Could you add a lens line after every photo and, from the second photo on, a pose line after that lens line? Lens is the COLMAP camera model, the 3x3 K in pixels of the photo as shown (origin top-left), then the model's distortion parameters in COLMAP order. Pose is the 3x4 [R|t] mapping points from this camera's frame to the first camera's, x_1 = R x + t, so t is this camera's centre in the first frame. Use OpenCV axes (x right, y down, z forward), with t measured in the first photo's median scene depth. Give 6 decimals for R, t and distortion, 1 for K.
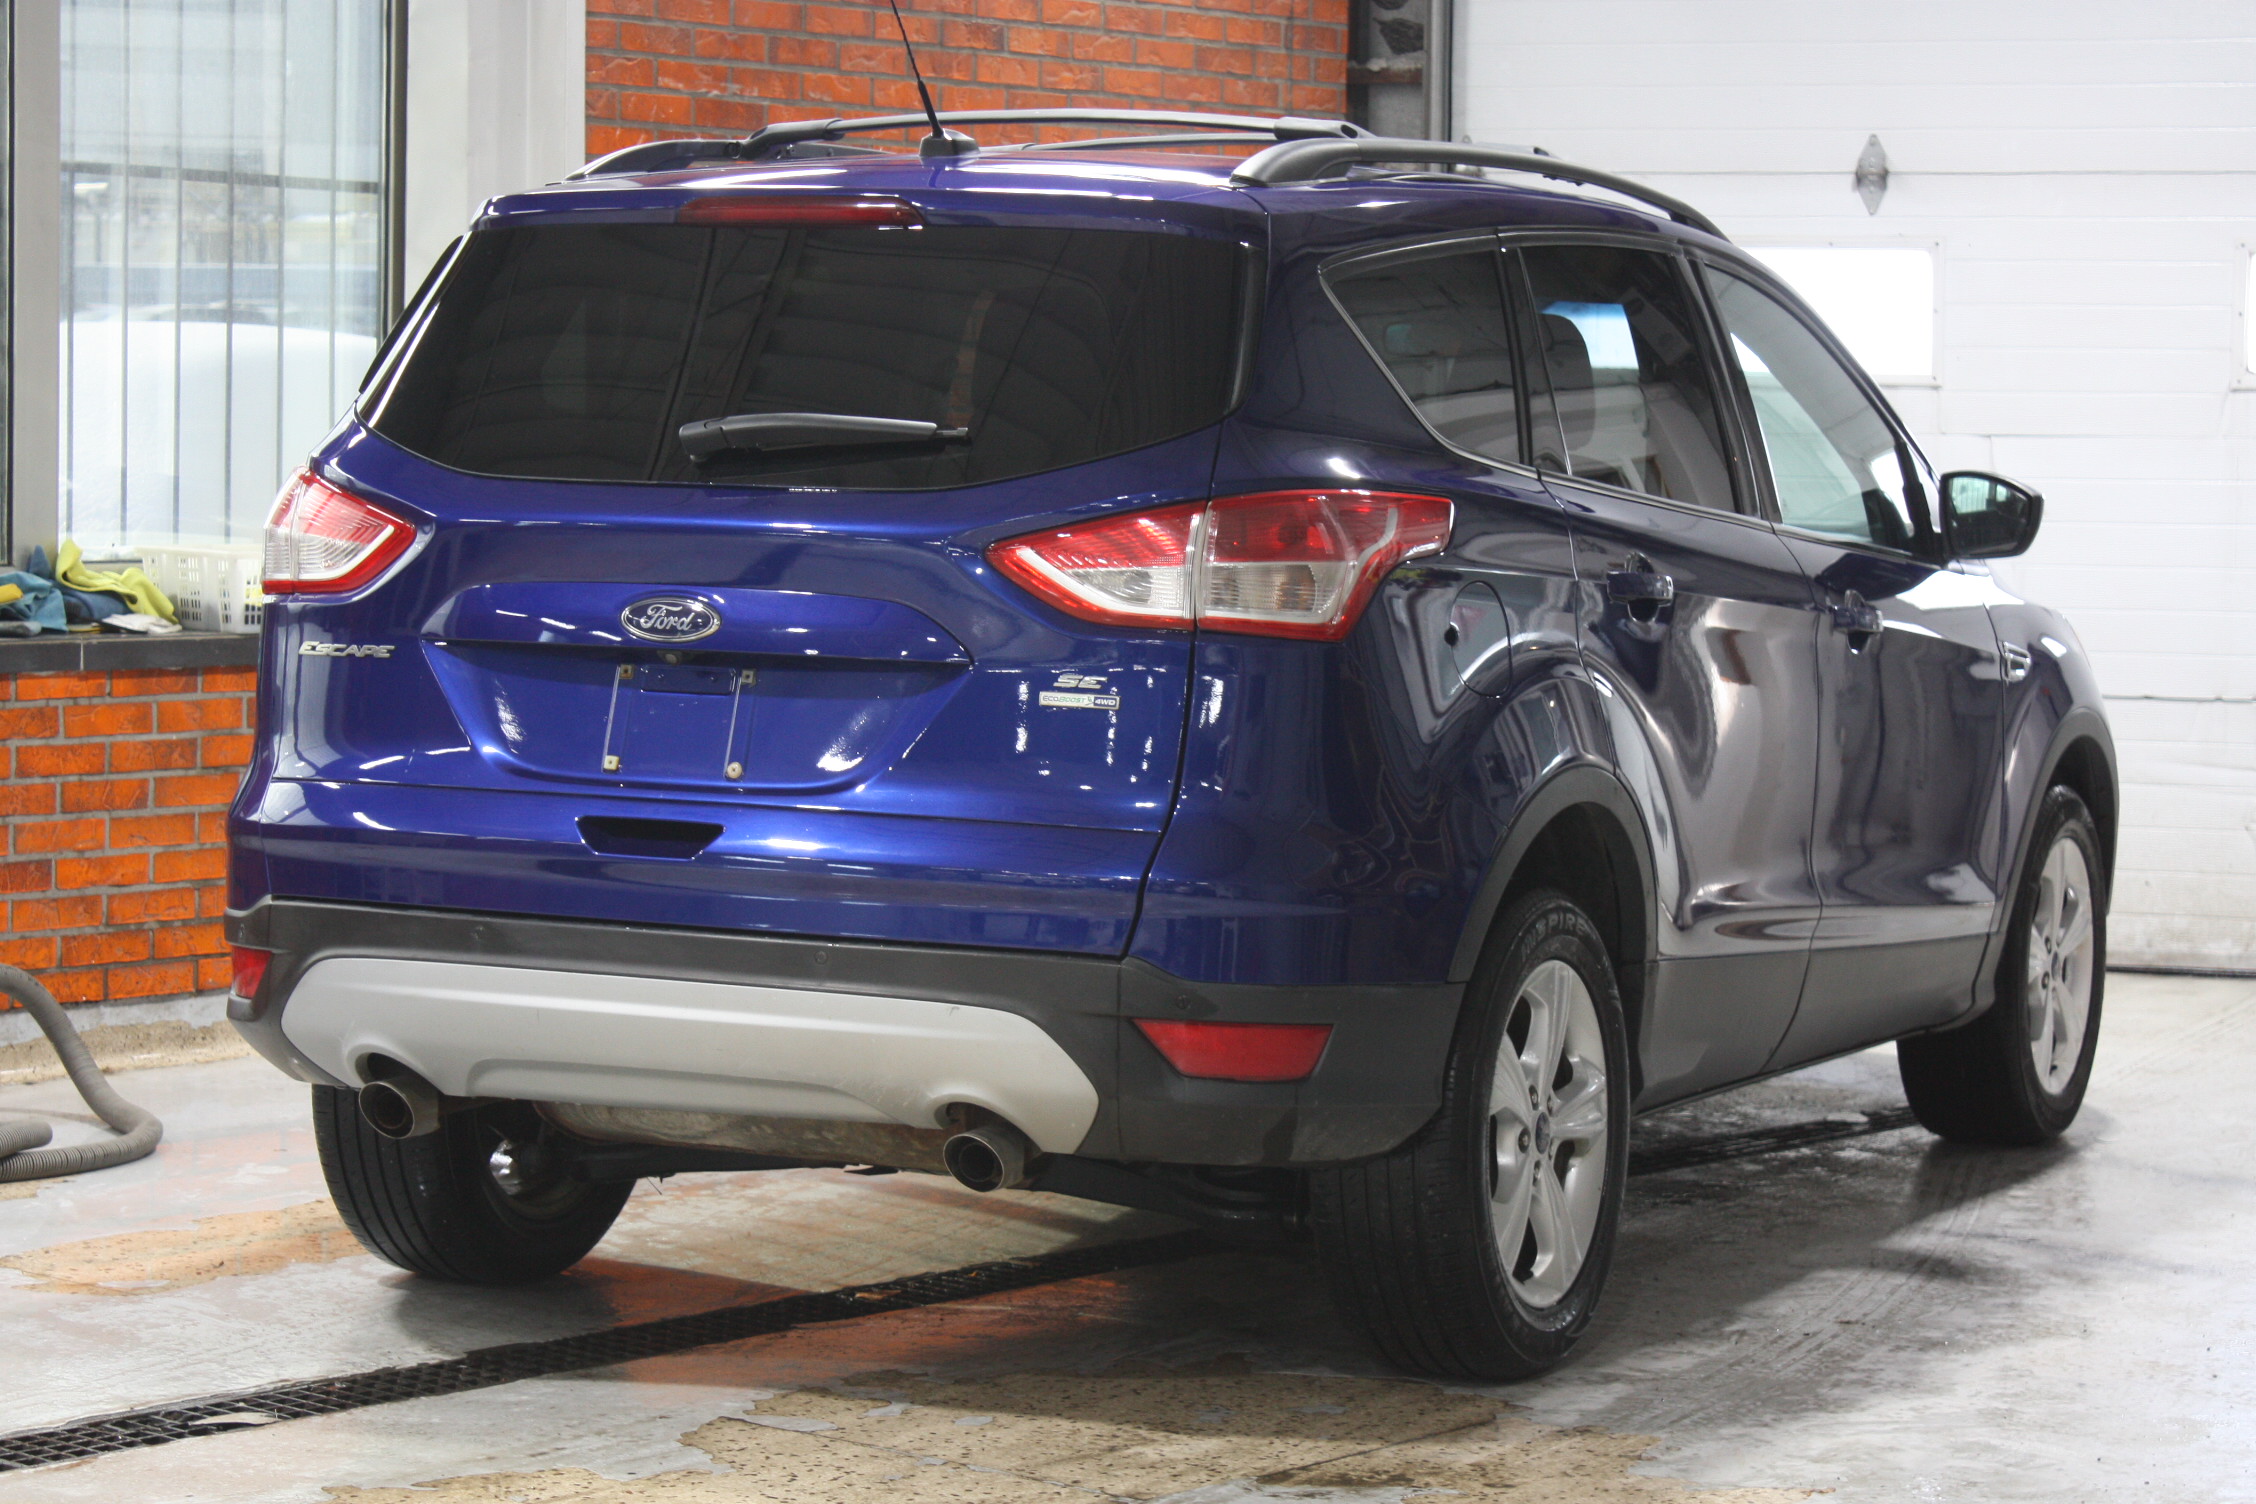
lens RADIAL K [[5290.1, 0, 1128.2], [0, 5290.1, 752.3], [0, 0, 1]] dist [-0.024801, 0.000000]
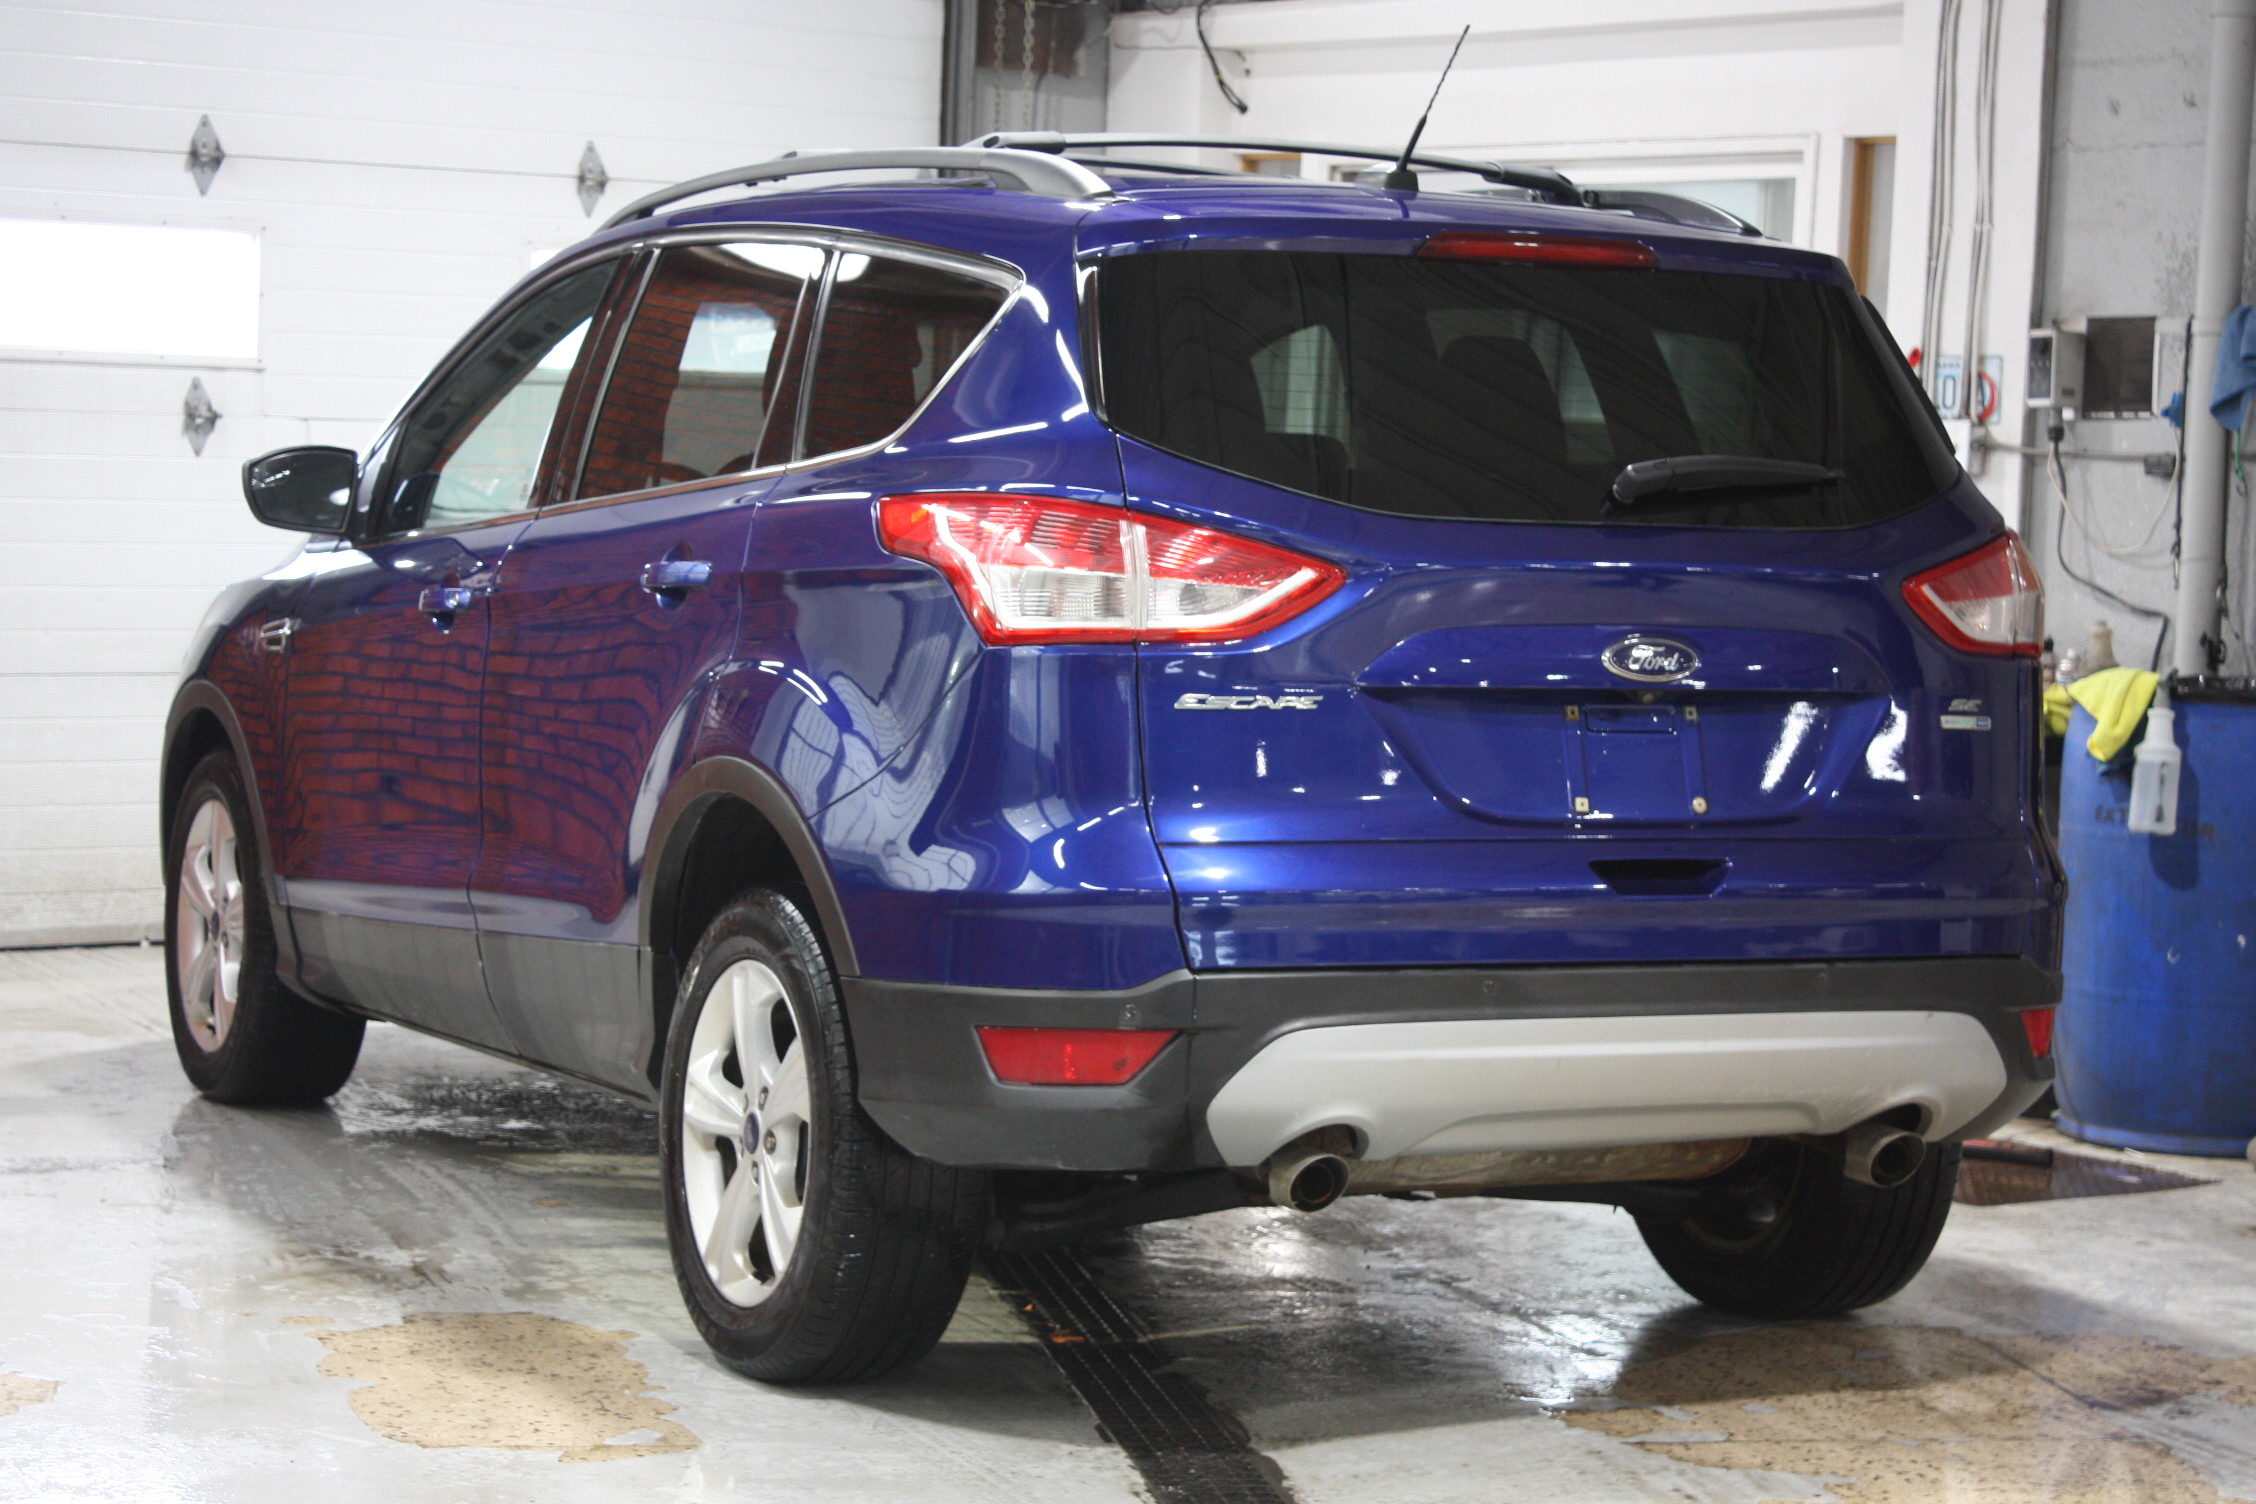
lens RADIAL K [[5149.0, 0, 1128.2], [0, 5149.0, 751.8], [0, 0, 1]] dist [0.020569, 0.000000]
pose [[0.616015, -0.048206, 0.786258, -0.808272], [0.033118, 0.998828, 0.035291, -0.040010], [-0.787038, 0.004299, 0.616889, 0.414002]]
